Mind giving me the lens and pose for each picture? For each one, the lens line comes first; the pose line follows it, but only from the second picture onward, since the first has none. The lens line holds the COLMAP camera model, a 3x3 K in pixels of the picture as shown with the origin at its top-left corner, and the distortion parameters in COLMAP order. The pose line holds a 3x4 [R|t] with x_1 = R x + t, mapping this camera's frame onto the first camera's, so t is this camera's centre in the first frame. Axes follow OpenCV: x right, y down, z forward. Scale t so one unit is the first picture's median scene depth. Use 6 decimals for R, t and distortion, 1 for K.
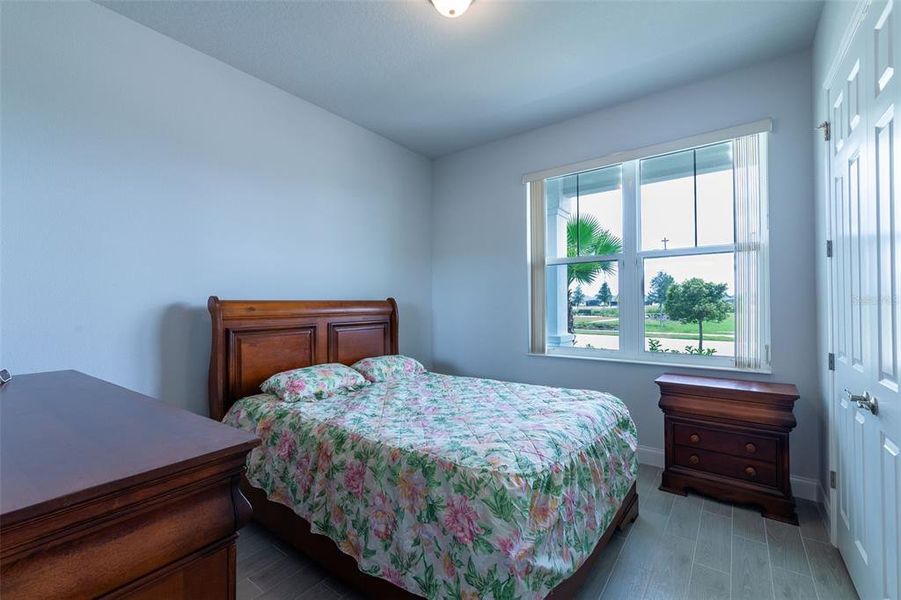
lens RADIAL K [[387.4, 0, 452.6], [0, 387.4, 301.2], [0, 0, 1]] dist [0.000964, 0.000485]
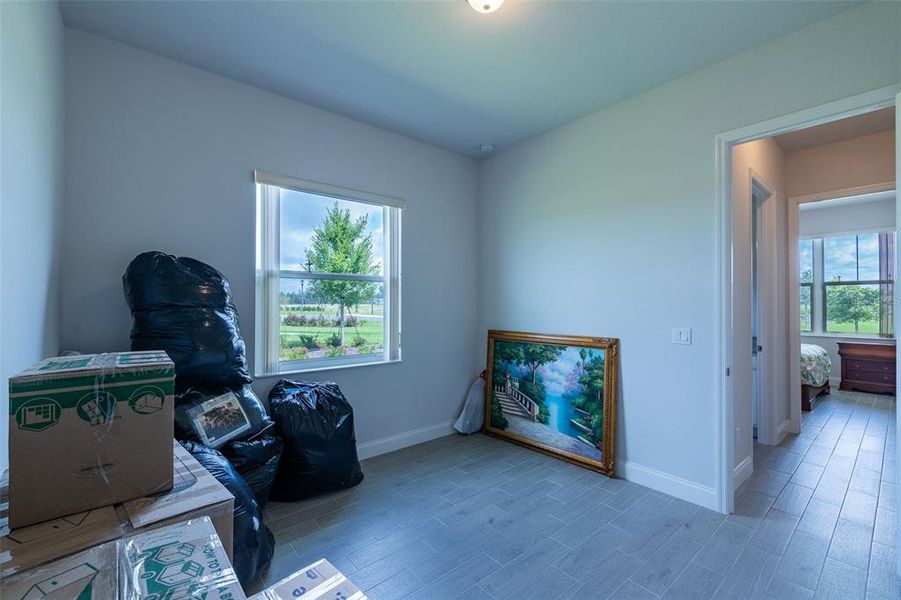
lens RADIAL K [[387.4, 0, 448.1], [0, 387.4, 299.6], [0, 0, 1]] dist [0.000964, 0.000485]
pose [[0.971913, 0.003514, -0.235313, -0.638656], [-0.003789, 0.999993, -0.000717, -0.017540], [0.235309, 0.001589, 0.971919, -0.967118]]
